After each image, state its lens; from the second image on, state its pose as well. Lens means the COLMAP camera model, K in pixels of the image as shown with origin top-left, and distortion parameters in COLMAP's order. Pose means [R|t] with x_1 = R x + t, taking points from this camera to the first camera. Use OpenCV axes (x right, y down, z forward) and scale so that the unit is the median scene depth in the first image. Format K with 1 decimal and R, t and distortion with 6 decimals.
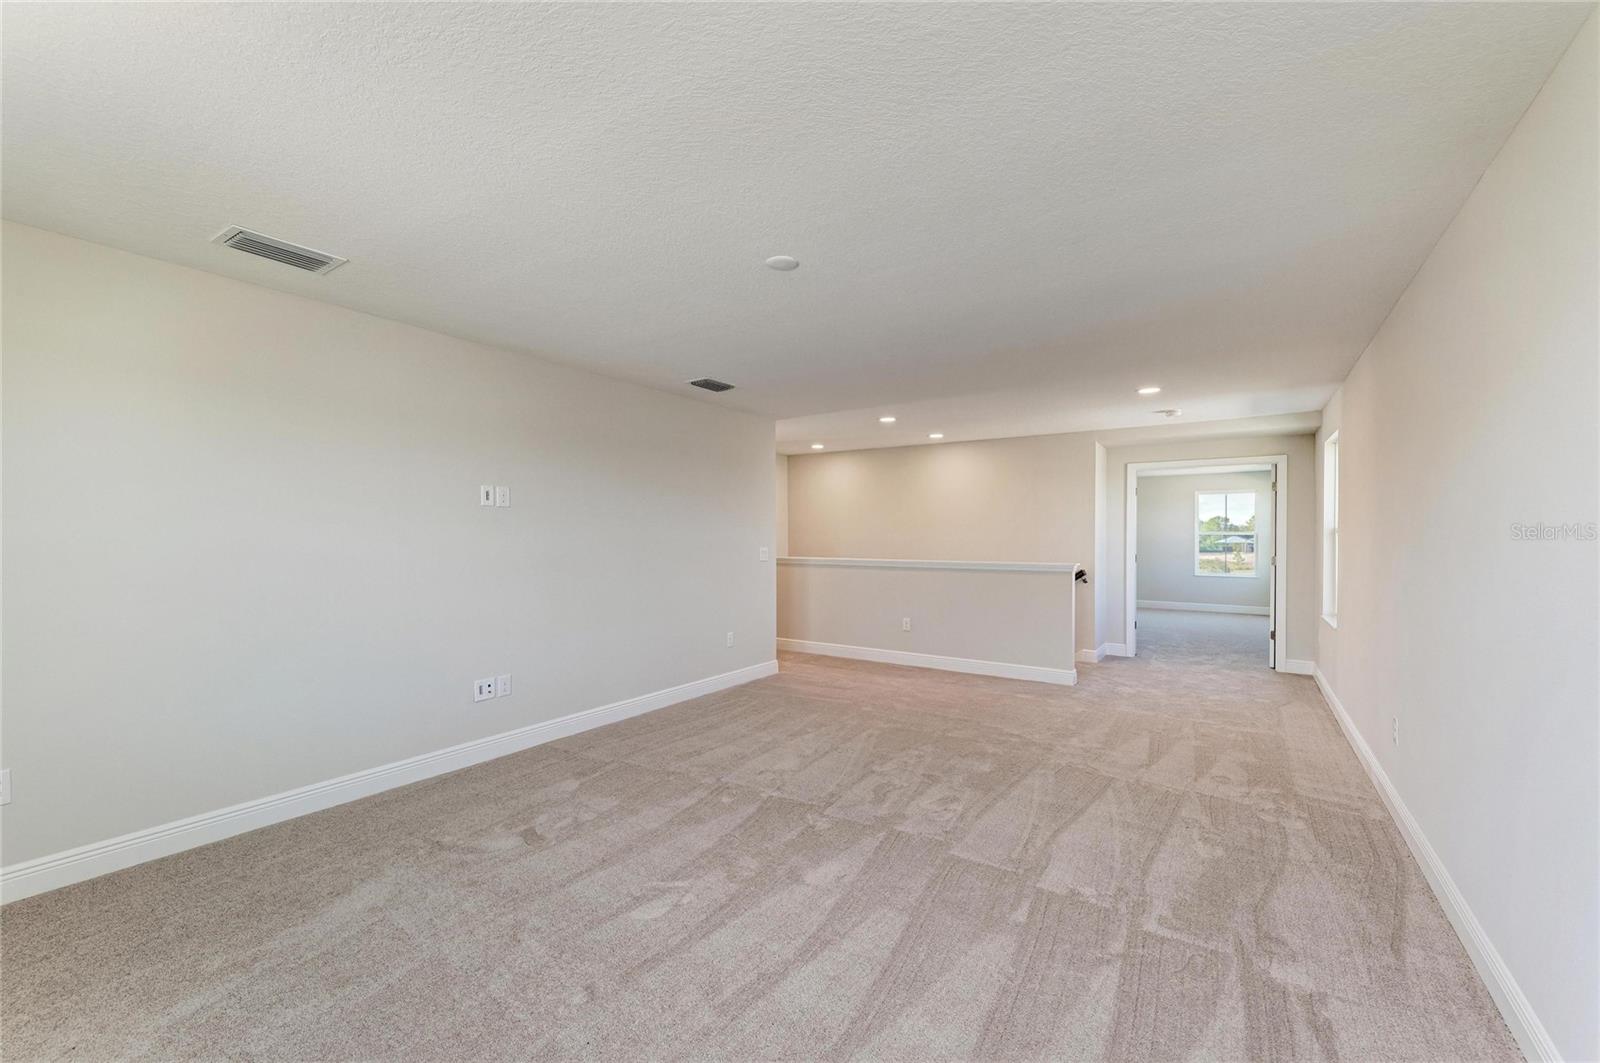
lens RADIAL K [[620.9, 0, 802.3], [0, 620.9, 538.0], [0, 0, 1]] dist [0.013728, -0.000511]
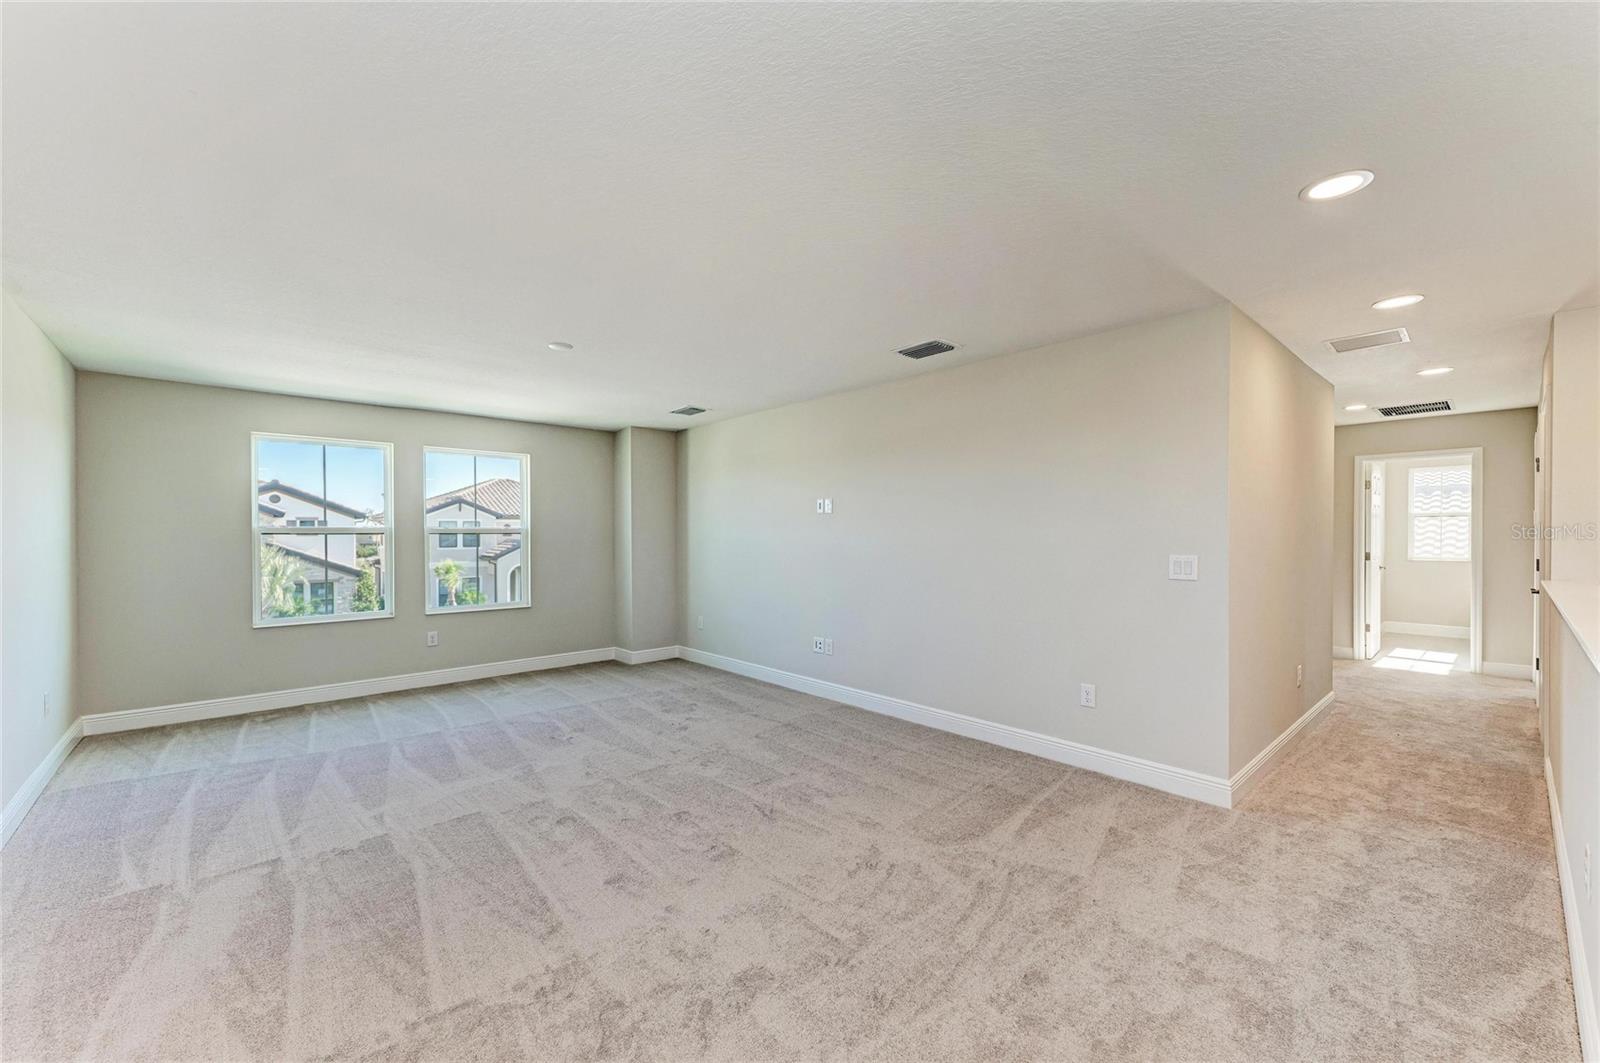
lens RADIAL K [[620.9, 0, 802.3], [0, 620.9, 538.0], [0, 0, 1]] dist [0.013728, -0.000511]
pose [[-0.229182, -0.000602, -0.973383, 0.840067], [-0.002720, 0.999996, 0.000022, 0.002554], [0.973380, 0.002653, -0.229183, 1.259825]]
